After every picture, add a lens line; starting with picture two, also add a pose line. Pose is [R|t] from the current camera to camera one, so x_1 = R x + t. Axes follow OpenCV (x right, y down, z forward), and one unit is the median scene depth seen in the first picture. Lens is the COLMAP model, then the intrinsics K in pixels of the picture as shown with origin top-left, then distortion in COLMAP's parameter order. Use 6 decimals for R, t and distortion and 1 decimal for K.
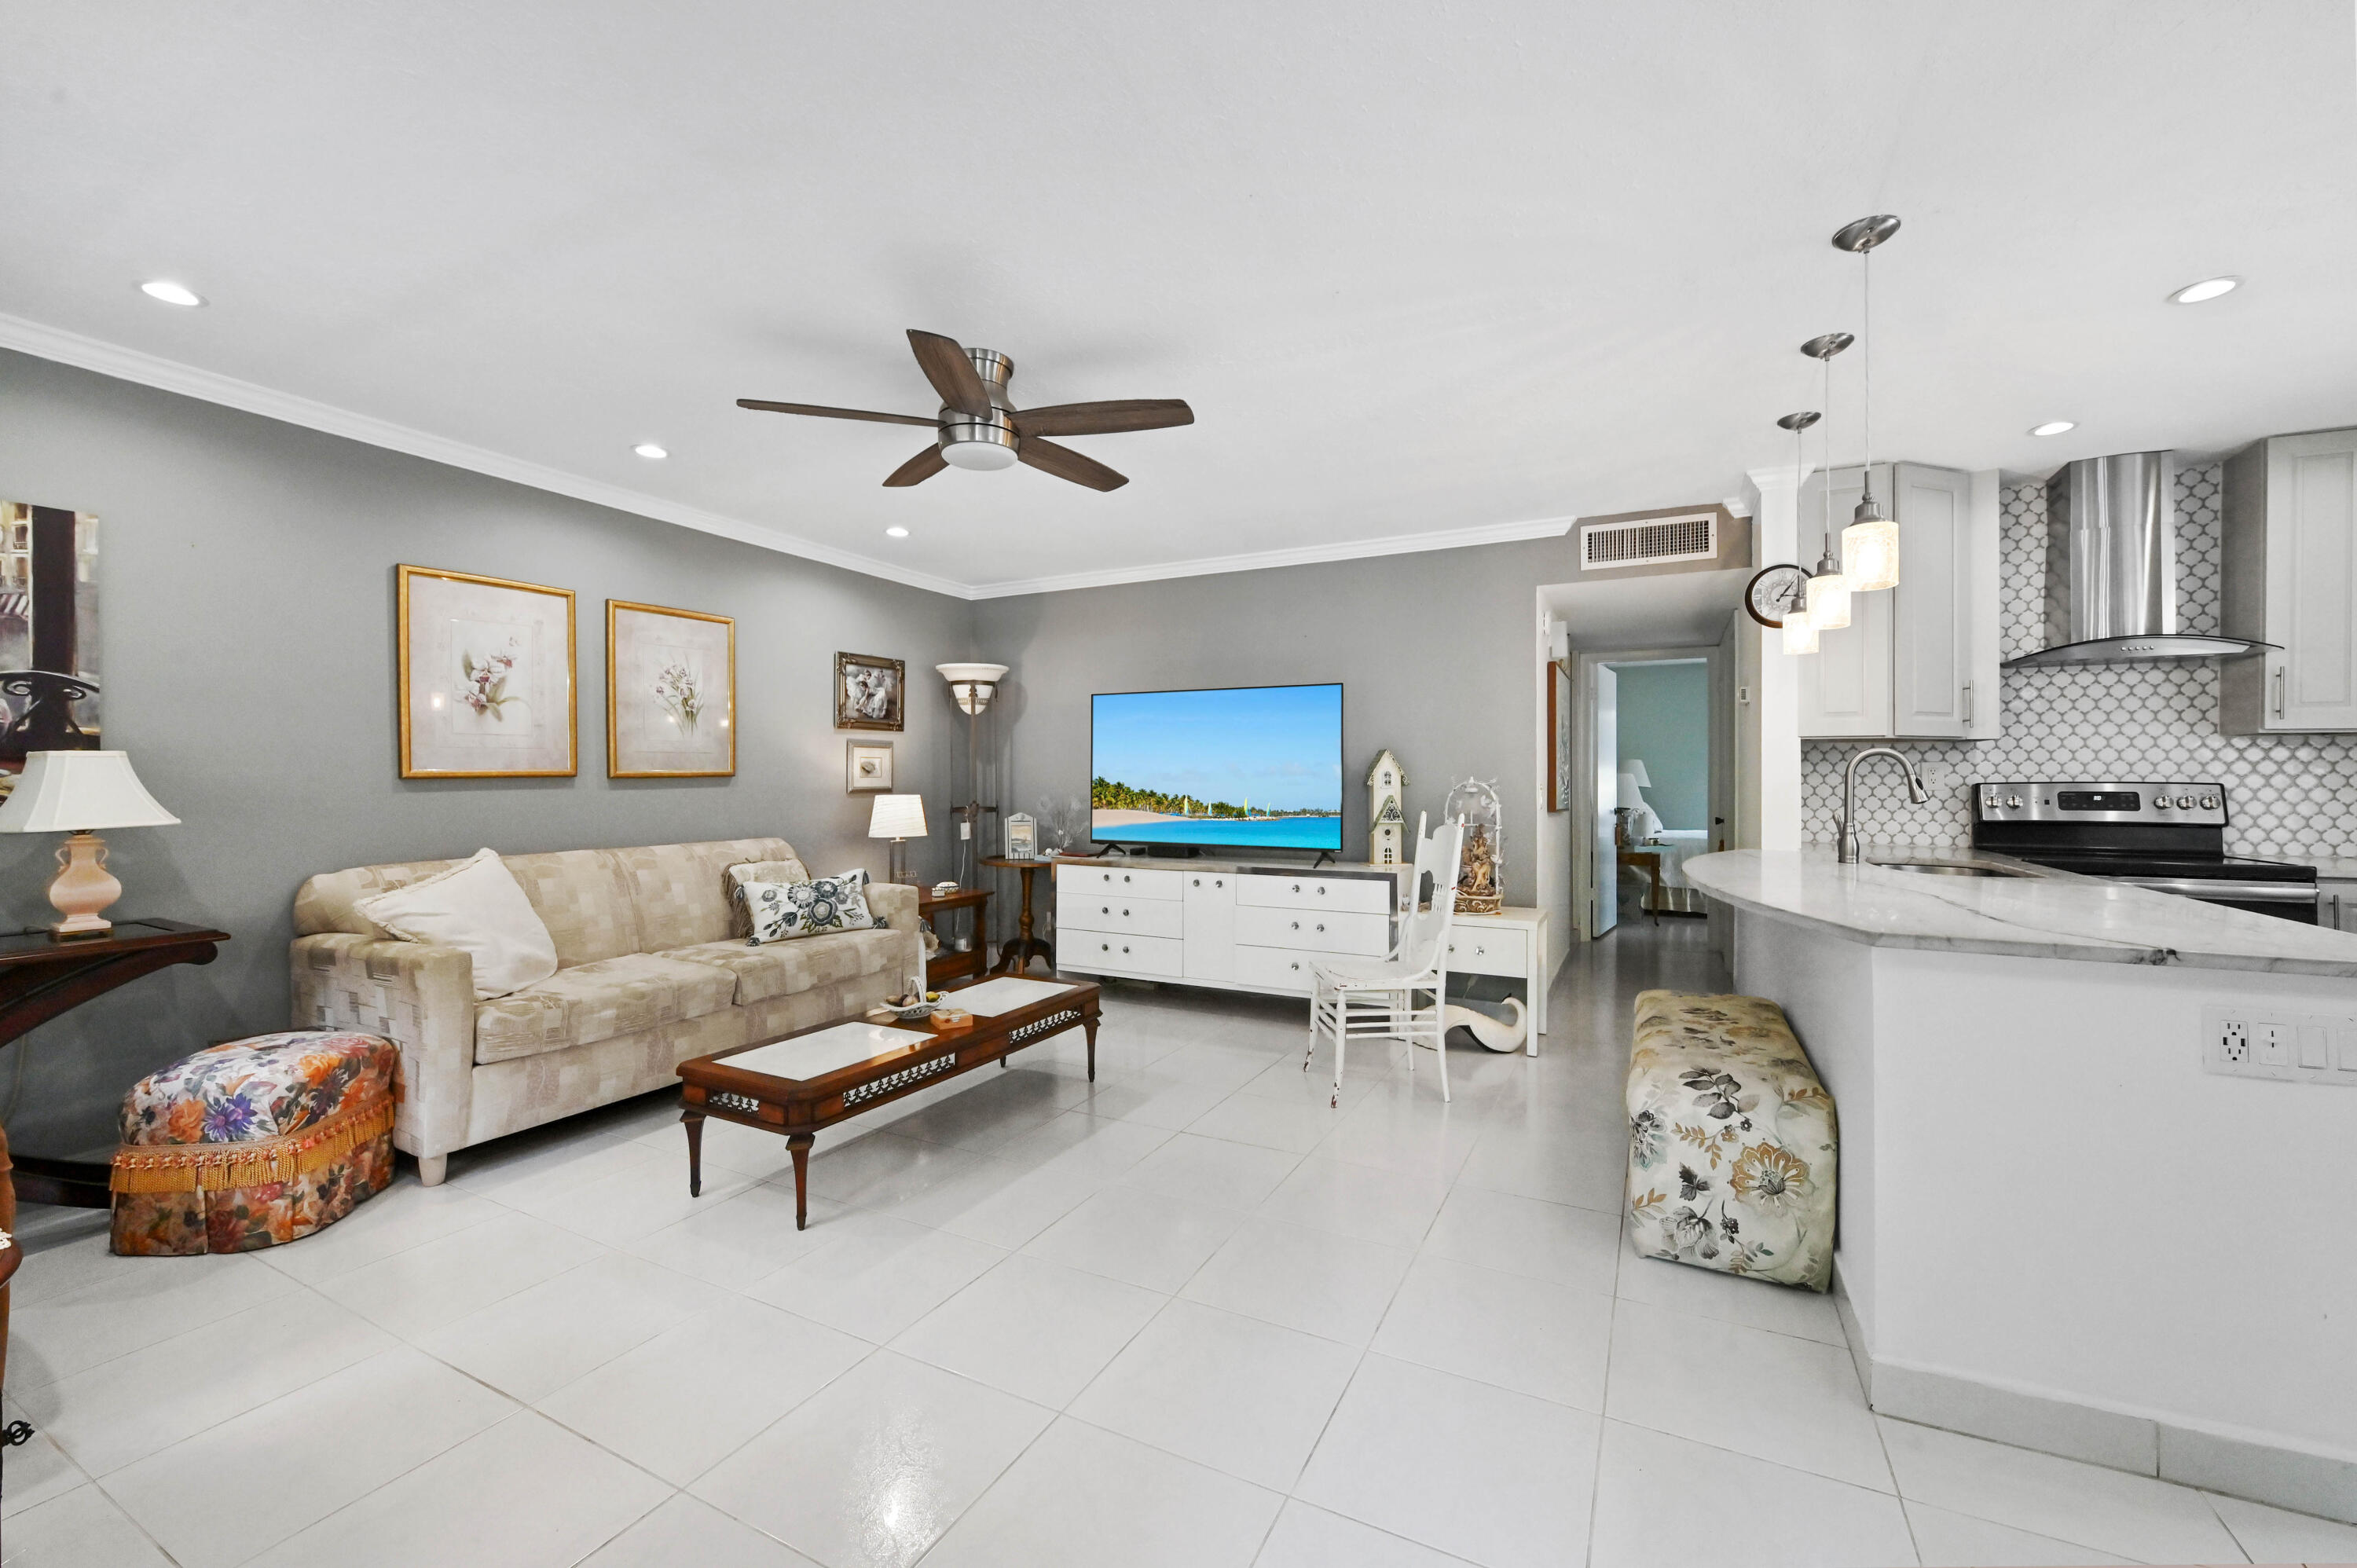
lens RADIAL K [[935.7, 0, 1178.5], [0, 935.7, 784.0], [0, 0, 1]] dist [-0.003528, -0.000704]
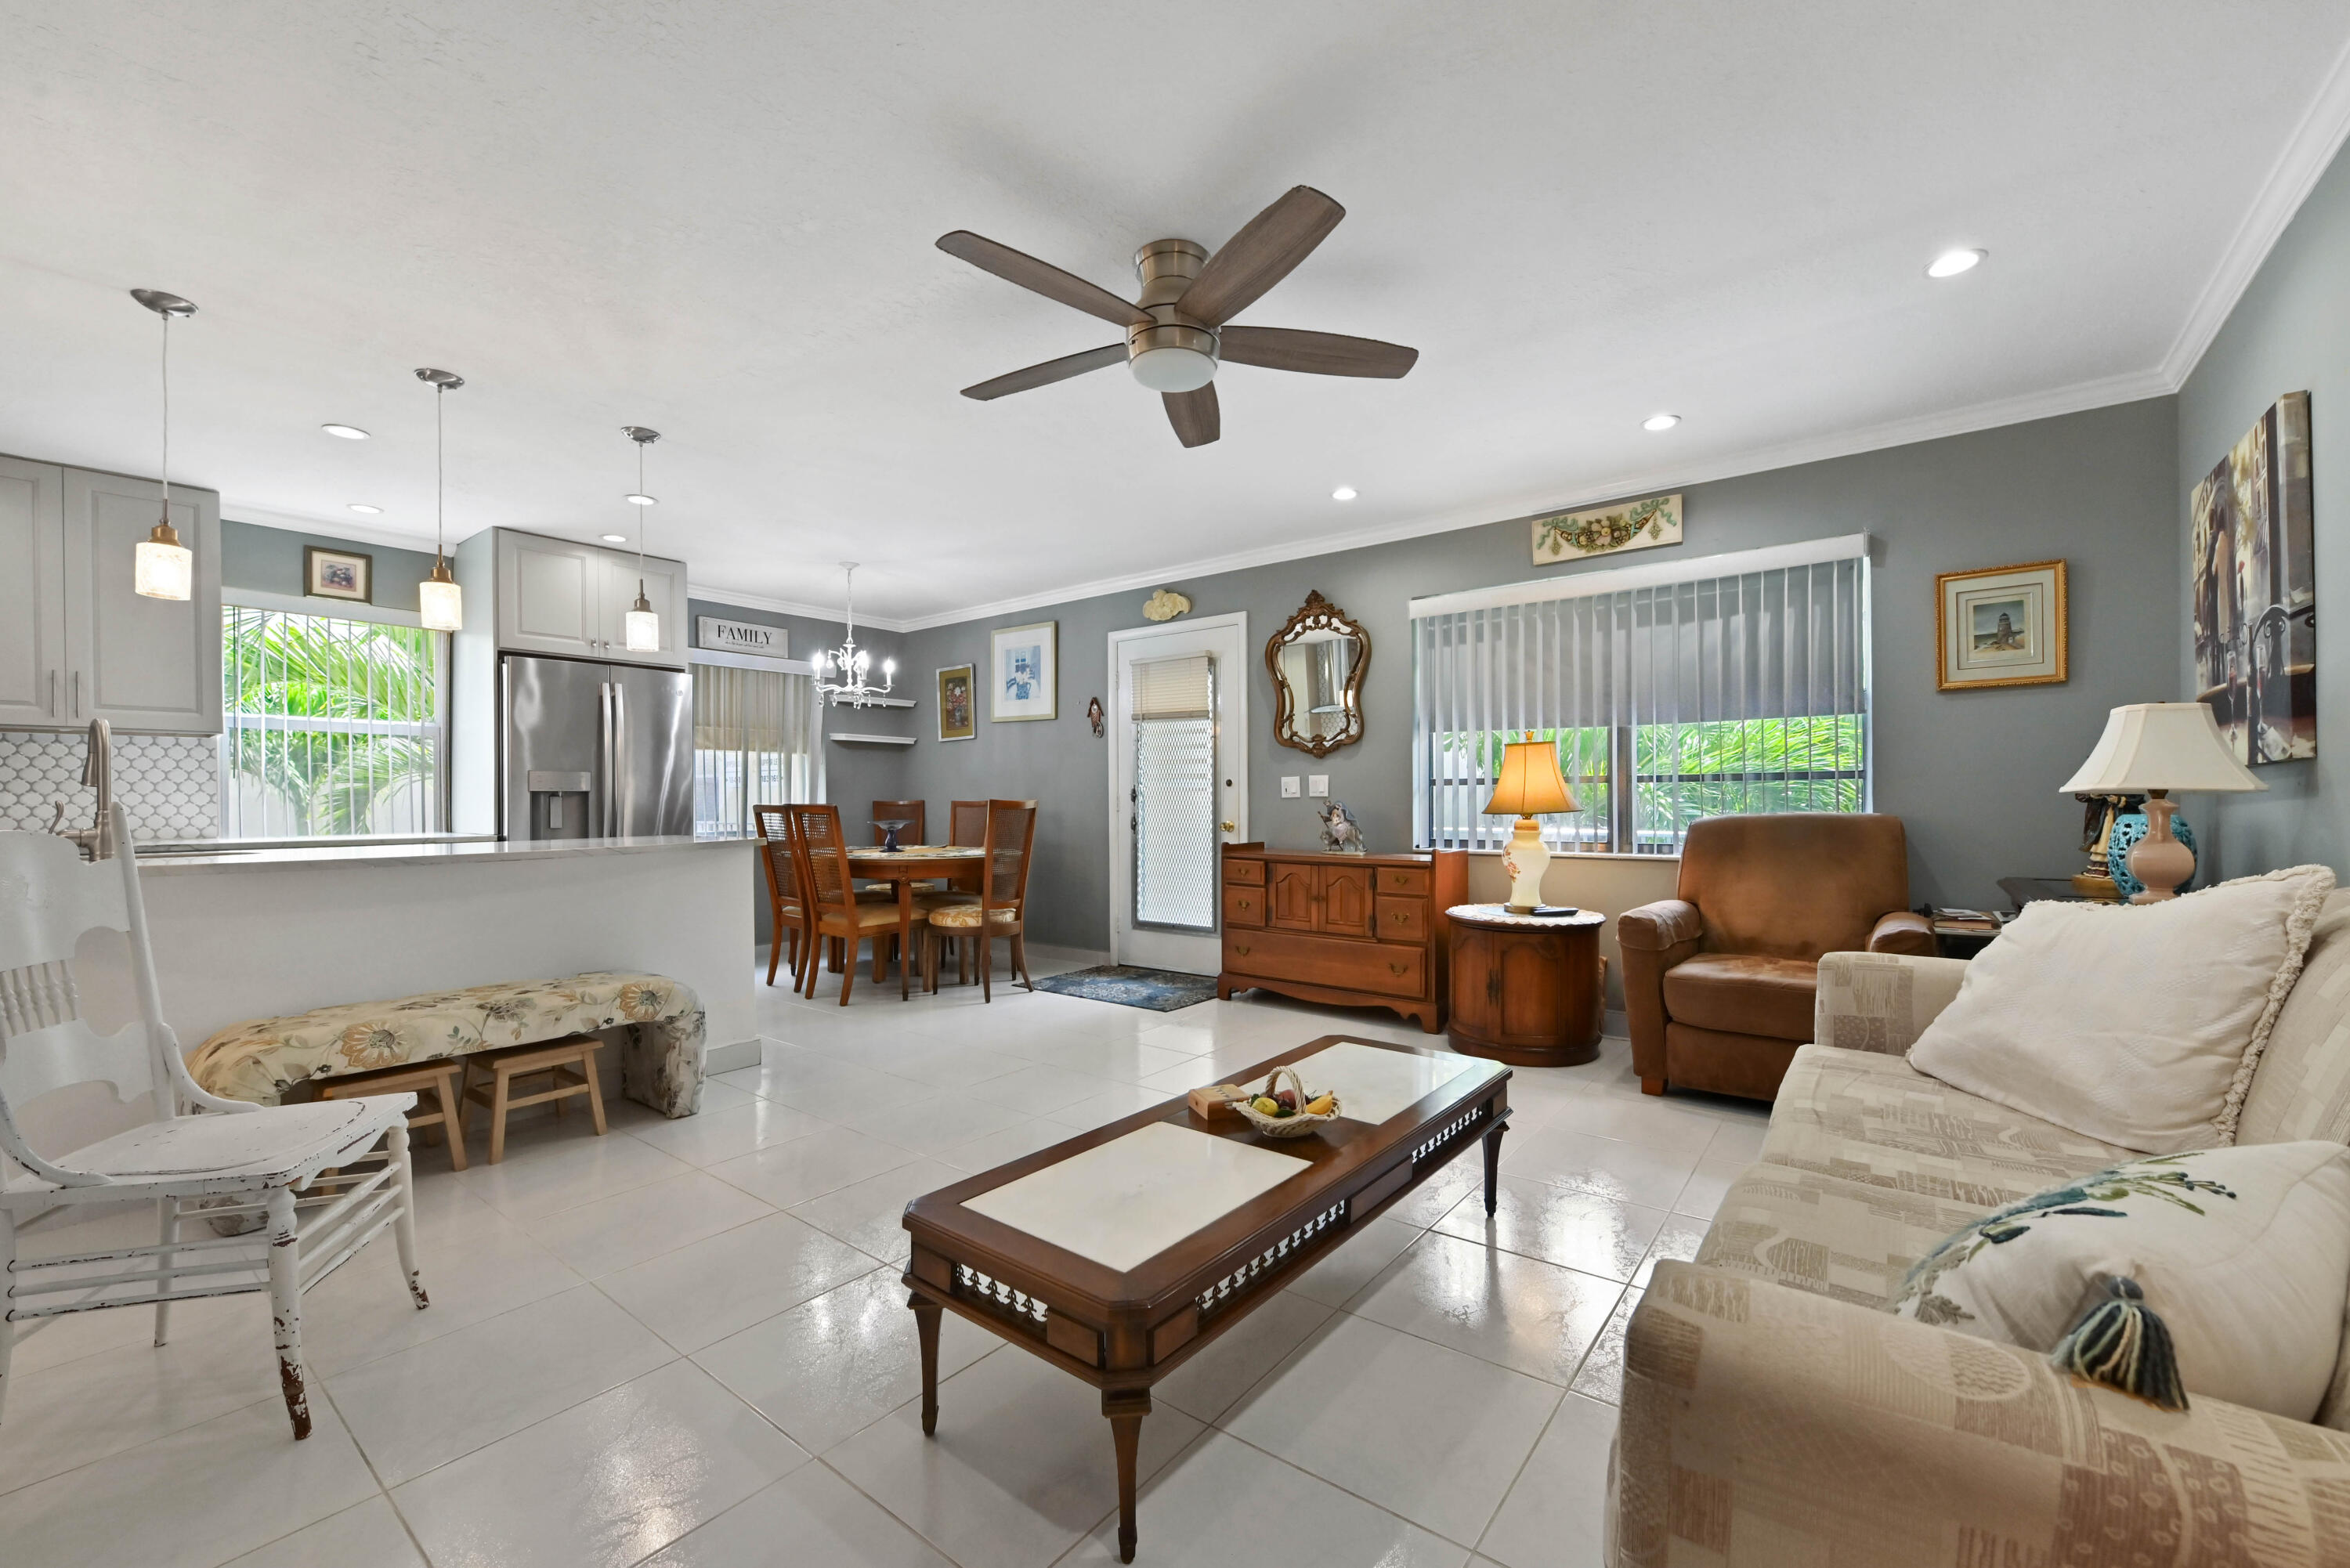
lens RADIAL K [[950.3, 0, 1175.2], [0, 950.3, 810.1], [0, 0, 1]] dist [-0.002717, -0.000216]
pose [[-0.982486, 0.003565, 0.186301, -0.297456], [0.006762, 0.999841, 0.016525, 0.030173], [-0.186212, 0.017496, -0.982354, 1.463582]]
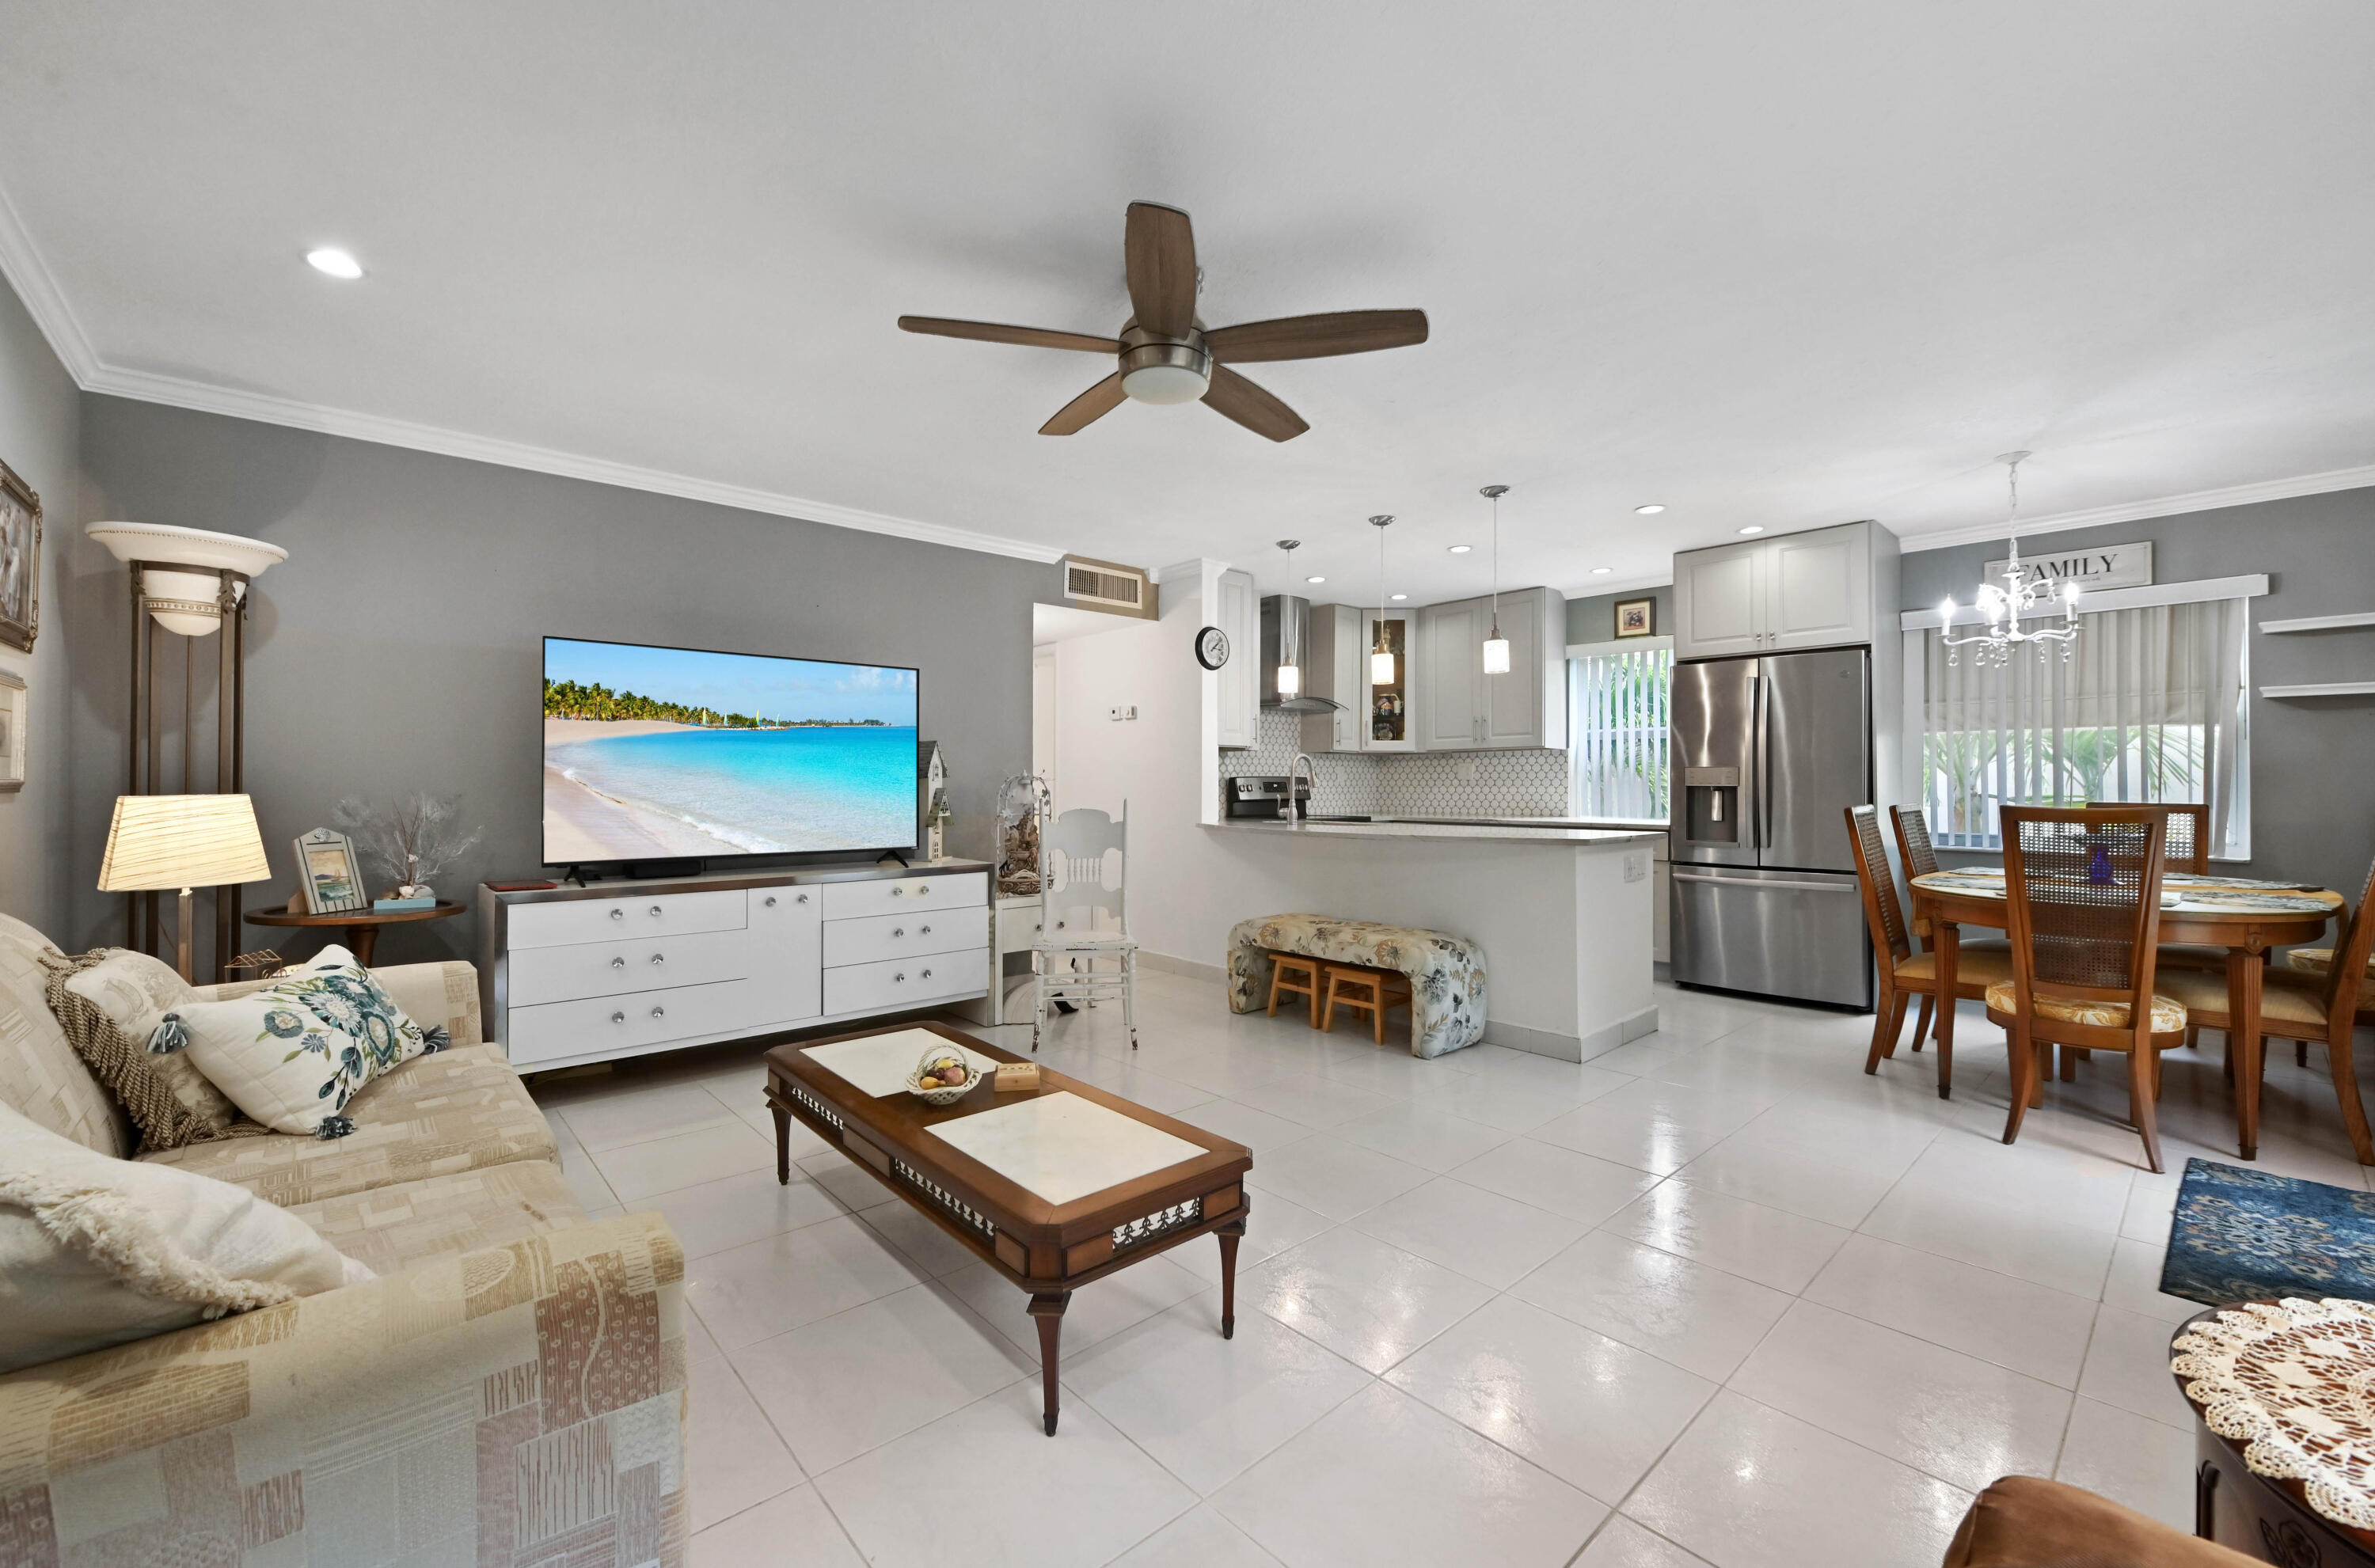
lens RADIAL K [[963.6, 0, 1187.5], [0, 963.6, 784.0], [0, 0, 1]] dist [-0.001648, -0.000196]
pose [[0.358799, -0.001429, 0.933414, -0.816716], [0.005238, 0.999986, -0.000483, 0.012620], [-0.933400, 0.005063, 0.358802, 0.516227]]
